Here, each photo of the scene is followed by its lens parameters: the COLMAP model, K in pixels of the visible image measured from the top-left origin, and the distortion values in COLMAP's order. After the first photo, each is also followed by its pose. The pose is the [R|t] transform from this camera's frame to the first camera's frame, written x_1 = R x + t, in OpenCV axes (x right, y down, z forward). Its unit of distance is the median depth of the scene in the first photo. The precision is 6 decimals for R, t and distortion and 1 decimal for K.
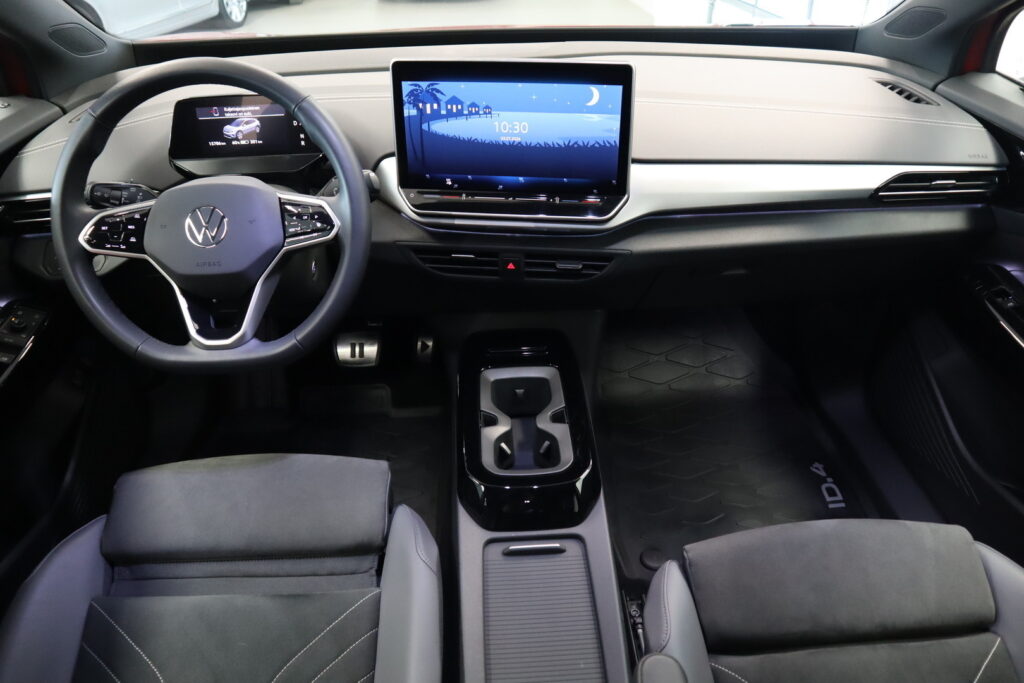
lens RADIAL K [[737.2, 0, 512.0], [0, 737.2, 341.5], [0, 0, 1]] dist [-0.120428, 0.100329]
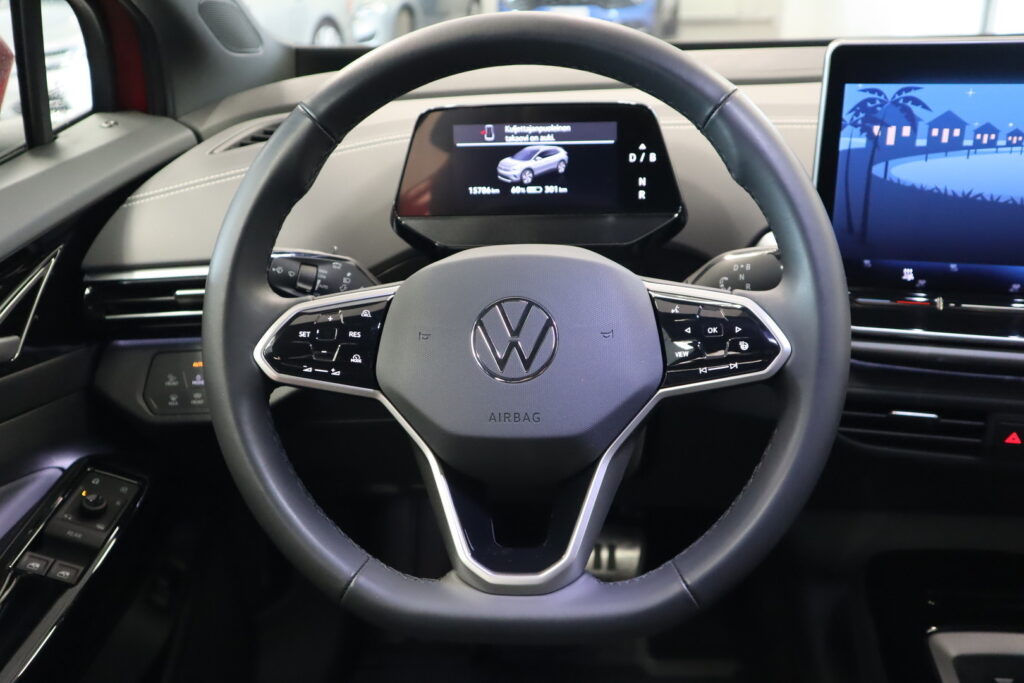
lens RADIAL K [[956.4, 0, 512.0], [0, 956.4, 341.5], [0, 0, 1]] dist [-0.007164, 0.013829]
pose [[0.991363, 0.032402, -0.127082, -0.296857], [-0.053080, 0.985217, -0.162881, -0.045256], [0.119926, 0.168219, 0.978427, 0.315098]]
